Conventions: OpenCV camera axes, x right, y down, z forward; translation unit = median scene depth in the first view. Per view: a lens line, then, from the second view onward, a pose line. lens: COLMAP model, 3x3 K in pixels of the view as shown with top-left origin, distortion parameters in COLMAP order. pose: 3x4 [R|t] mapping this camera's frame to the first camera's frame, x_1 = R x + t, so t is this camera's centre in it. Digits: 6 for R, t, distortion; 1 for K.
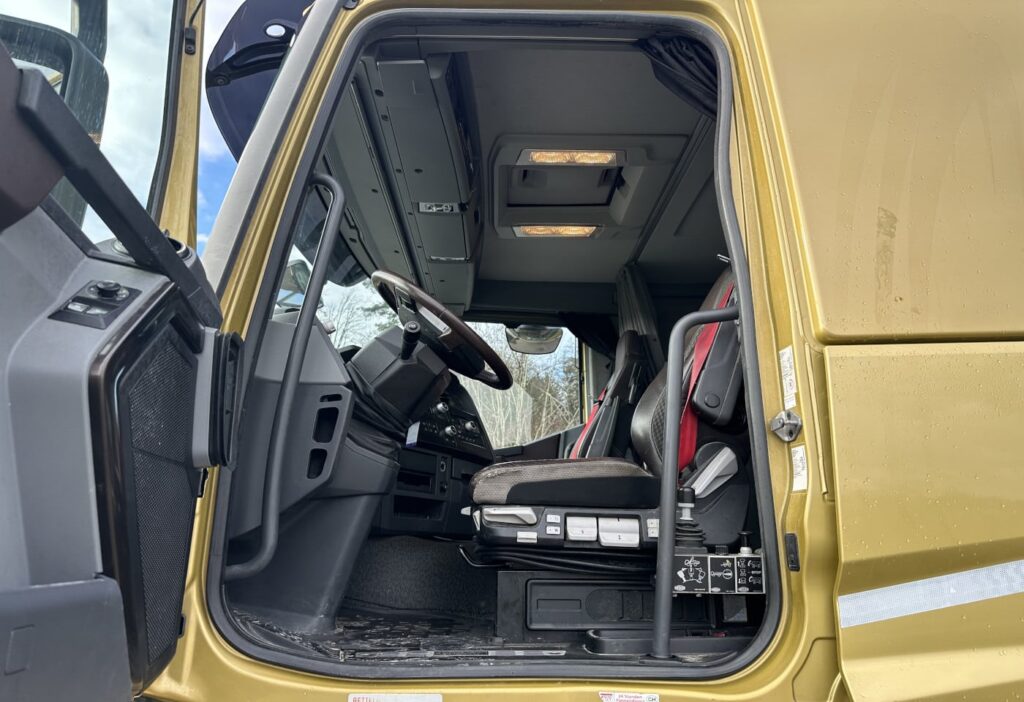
lens RADIAL K [[754.9, 0, 512.0], [0, 754.9, 351.0], [0, 0, 1]] dist [0.024120, -0.008370]
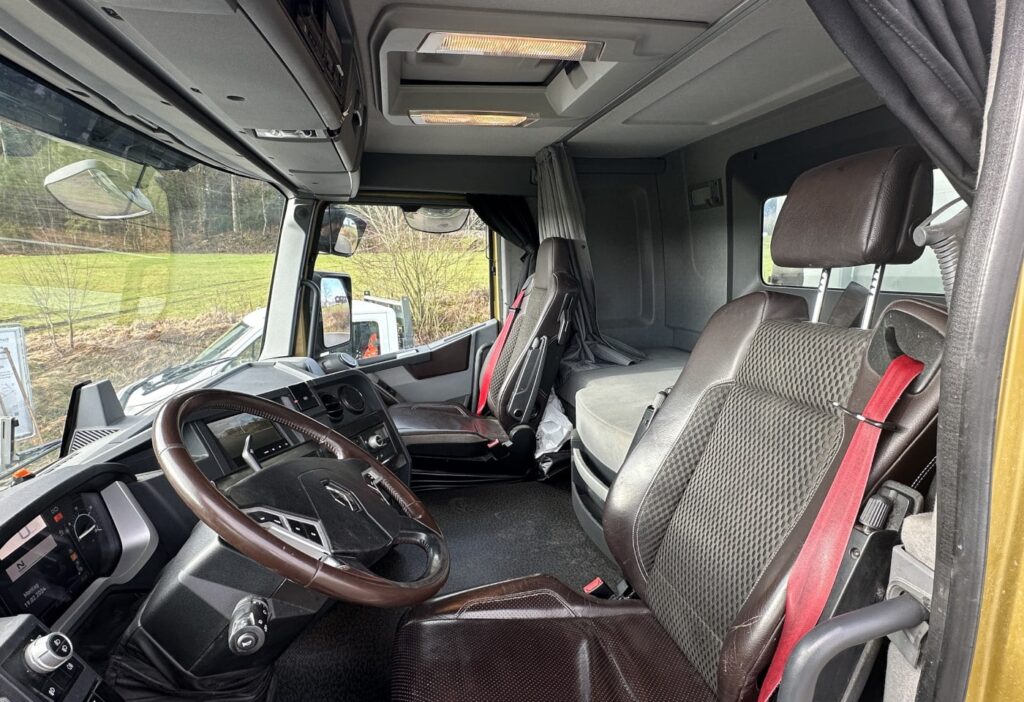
lens RADIAL K [[550.5, 0, 512.0], [0, 550.5, 351.0], [0, 0, 1]] dist [-0.000541, -0.000173]
pose [[0.980867, -0.061453, 0.184723, -0.013875], [-0.033490, 0.881459, 0.471072, -0.212611], [-0.191775, -0.468246, 0.862536, 0.440927]]
